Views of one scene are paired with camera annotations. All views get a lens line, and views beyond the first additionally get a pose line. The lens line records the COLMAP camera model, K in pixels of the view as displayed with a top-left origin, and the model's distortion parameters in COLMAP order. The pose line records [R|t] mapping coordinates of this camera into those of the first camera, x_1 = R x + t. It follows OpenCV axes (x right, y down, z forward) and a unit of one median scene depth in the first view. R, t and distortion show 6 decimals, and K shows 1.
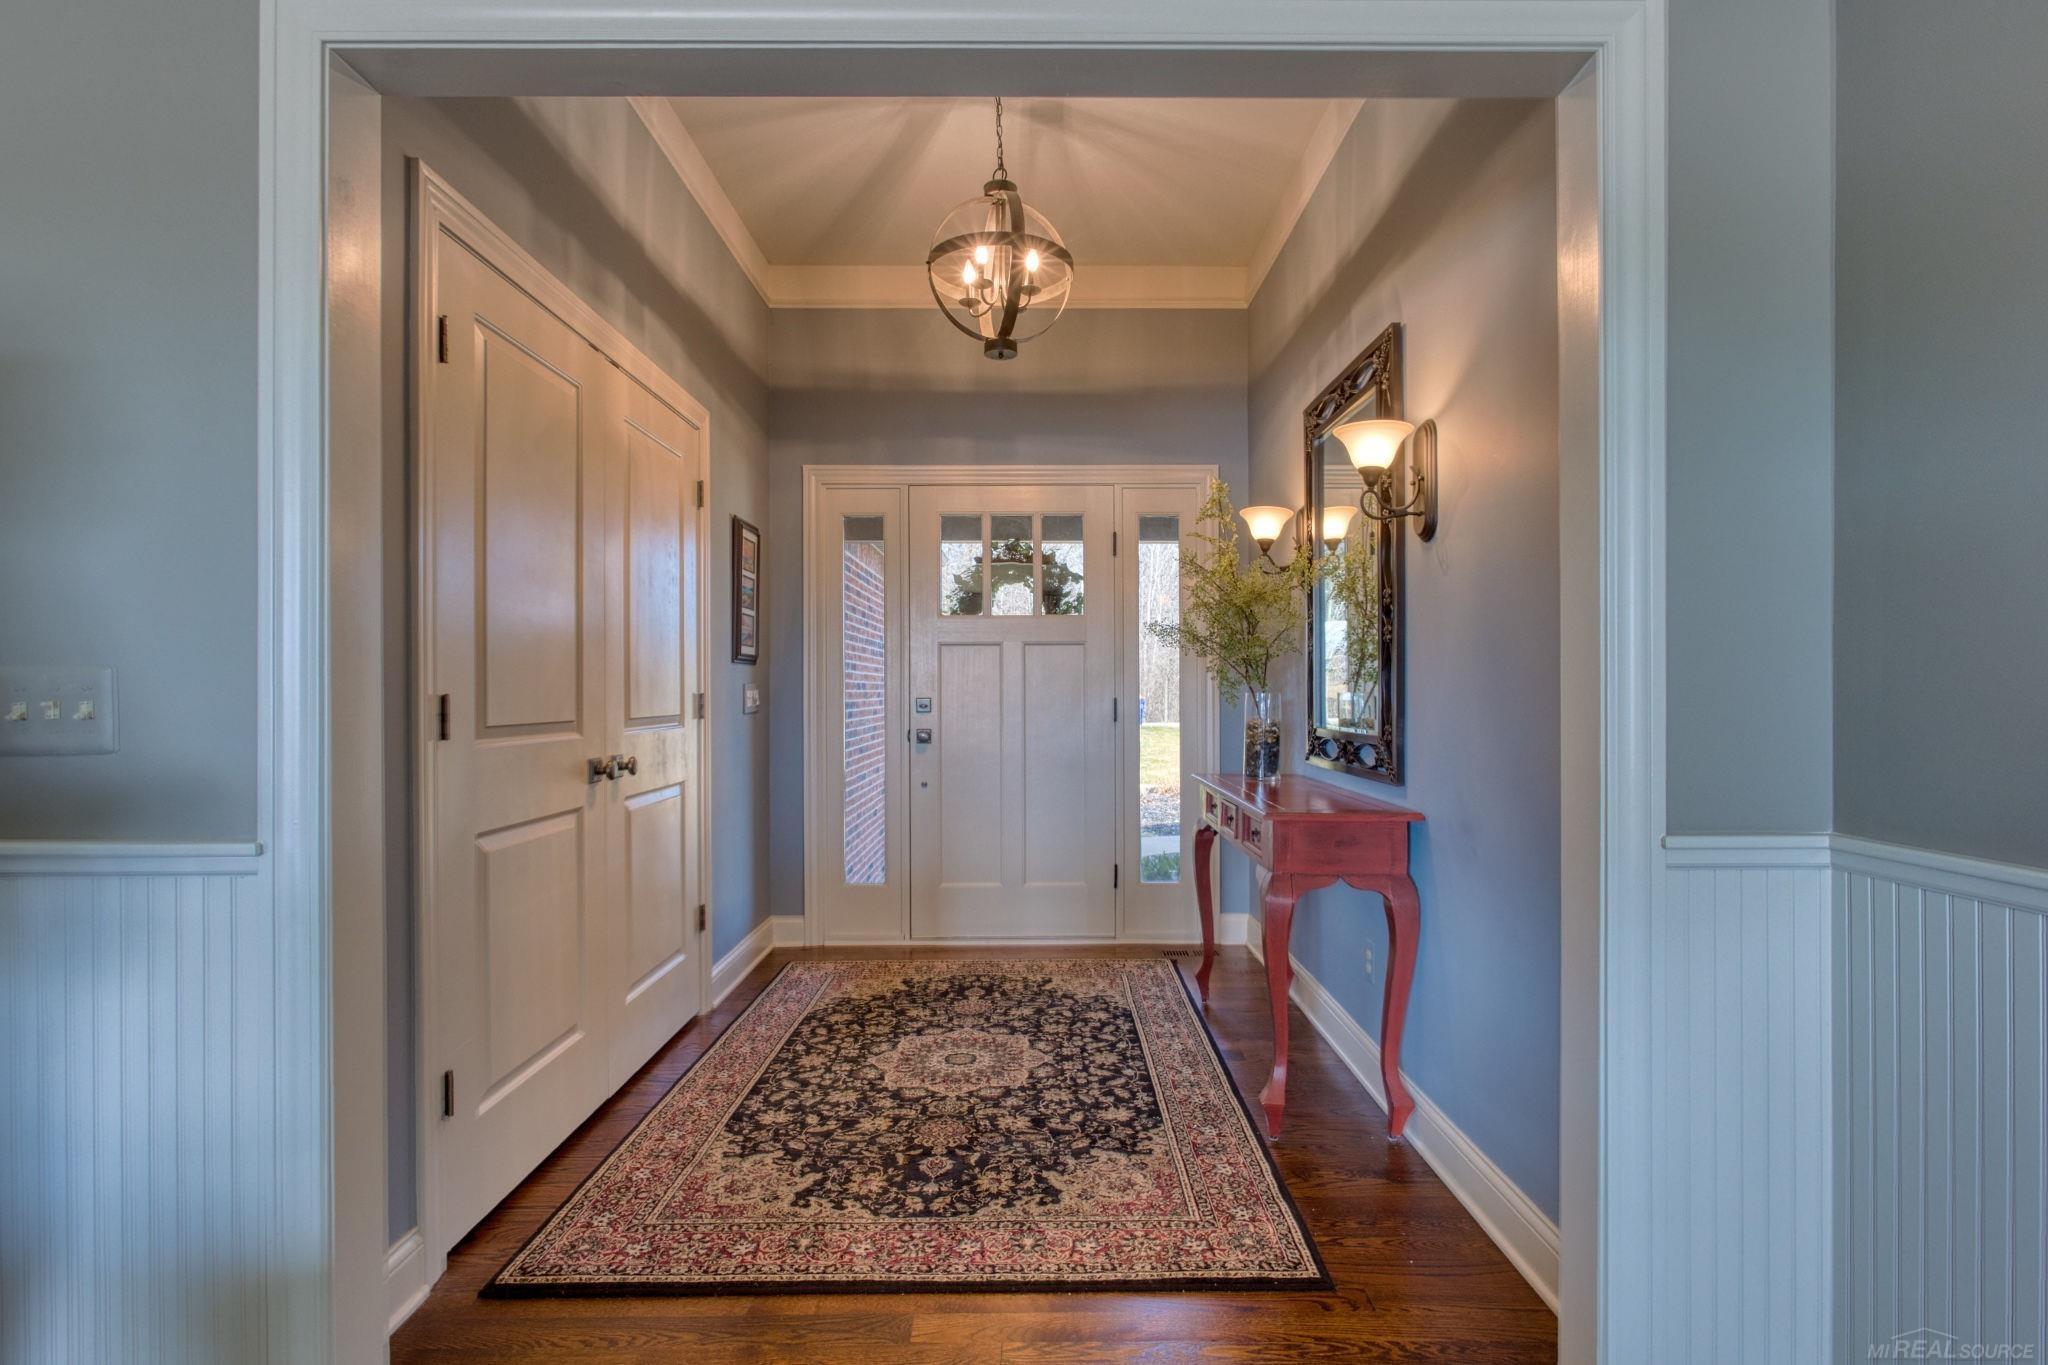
lens RADIAL K [[958.8, 0, 1028.7], [0, 958.8, 683.7], [0, 0, 1]] dist [-0.000204, -0.000002]
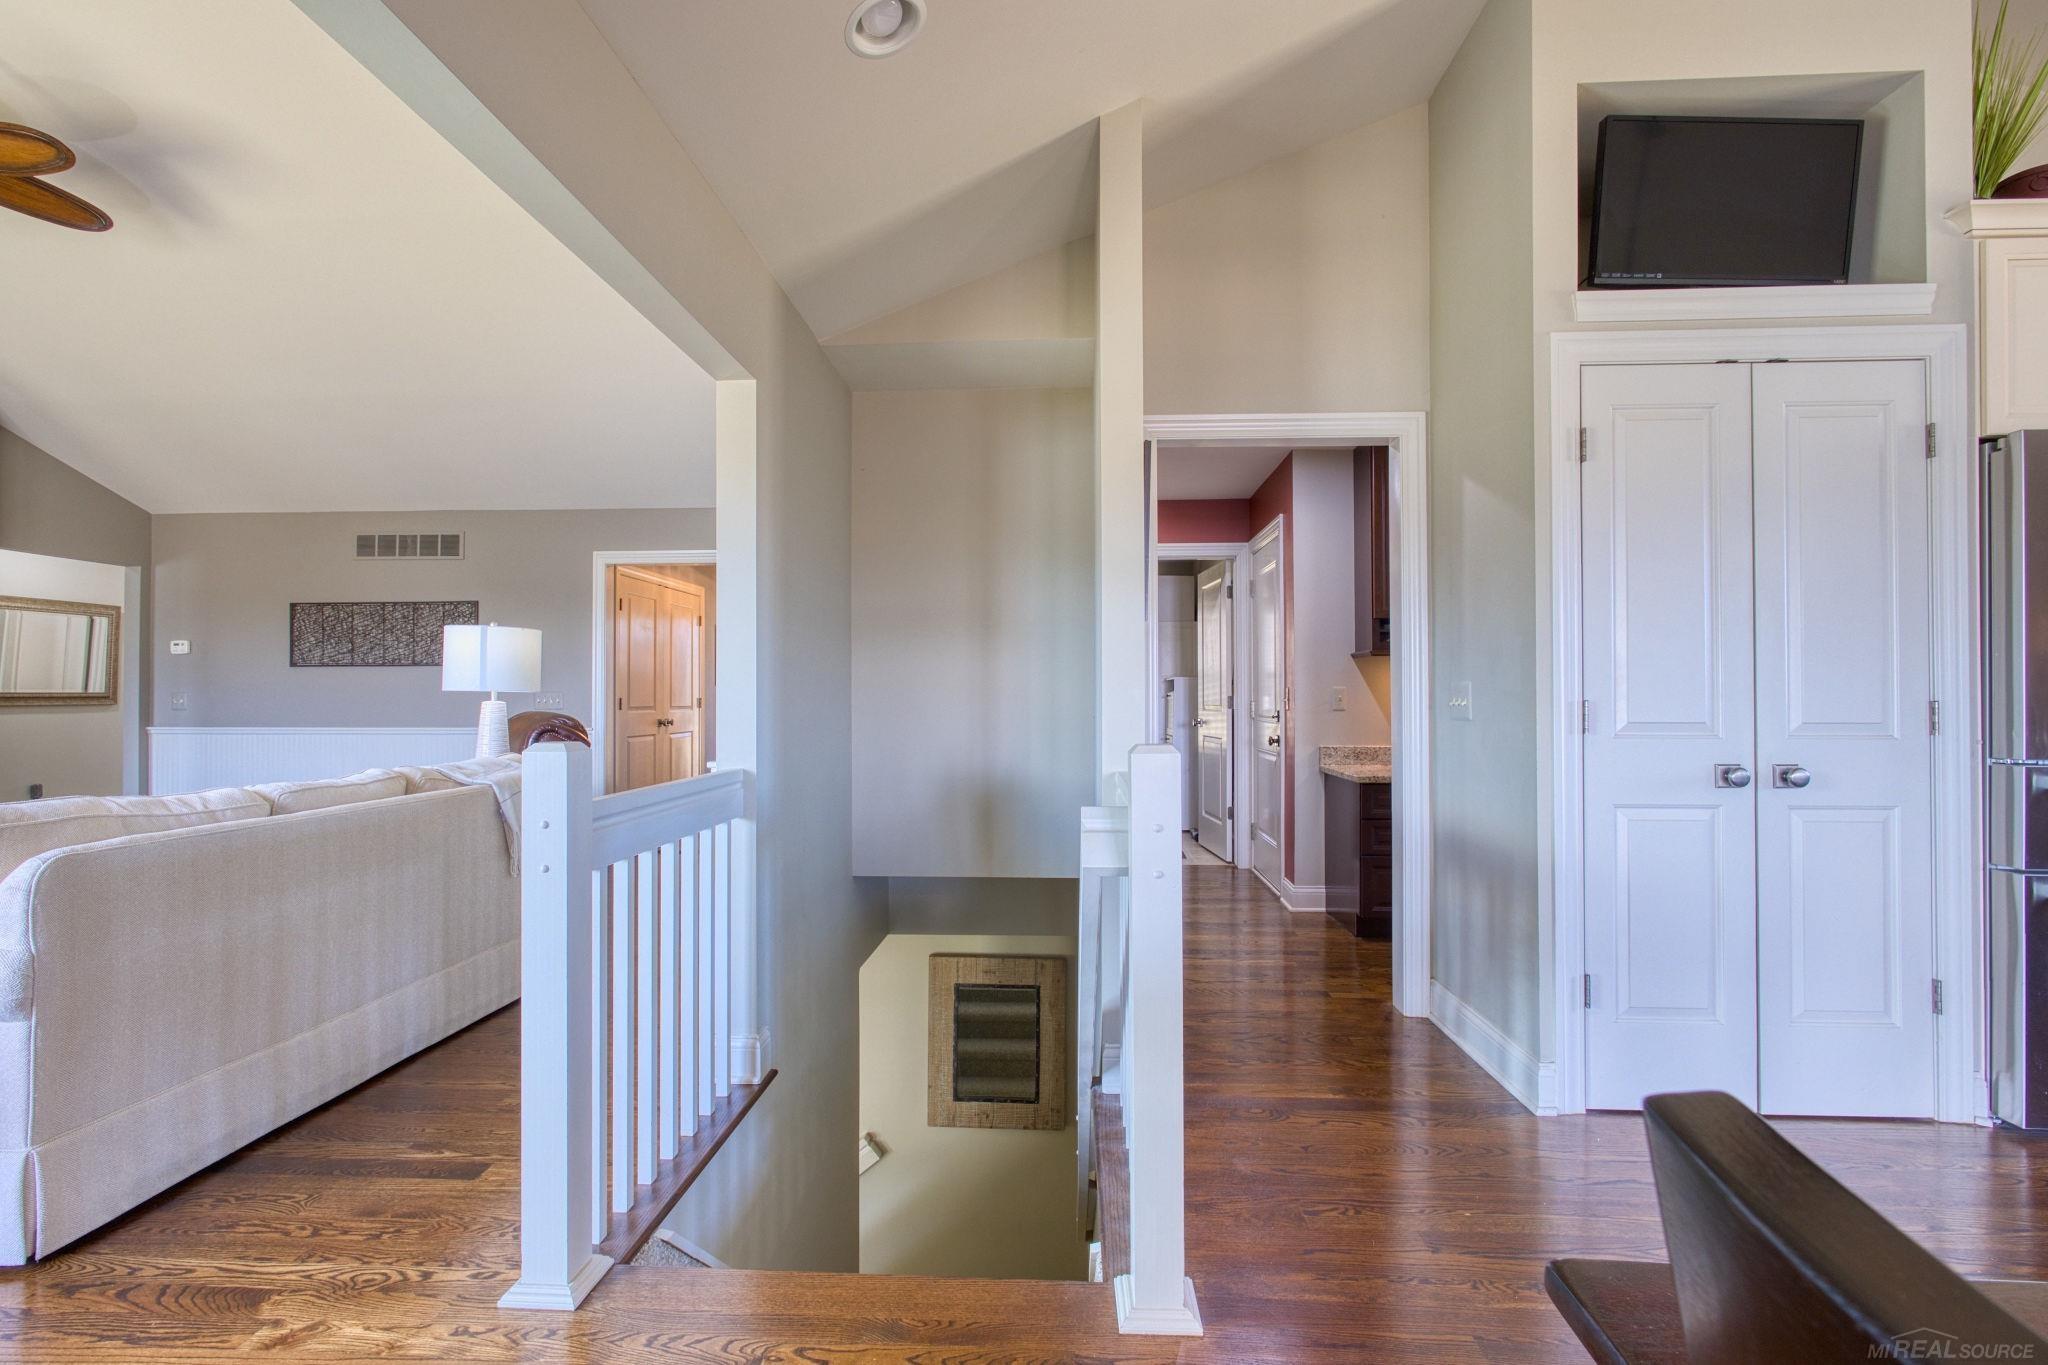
lens RADIAL K [[958.8, 0, 1021.4], [0, 958.8, 685.6], [0, 0, 1]] dist [-0.000204, -0.000002]
pose [[0.998324, 0.003666, -0.057764, 0.823555], [-0.003993, 0.999977, -0.005559, -0.014460], [0.057742, 0.005780, 0.998315, -1.870583]]
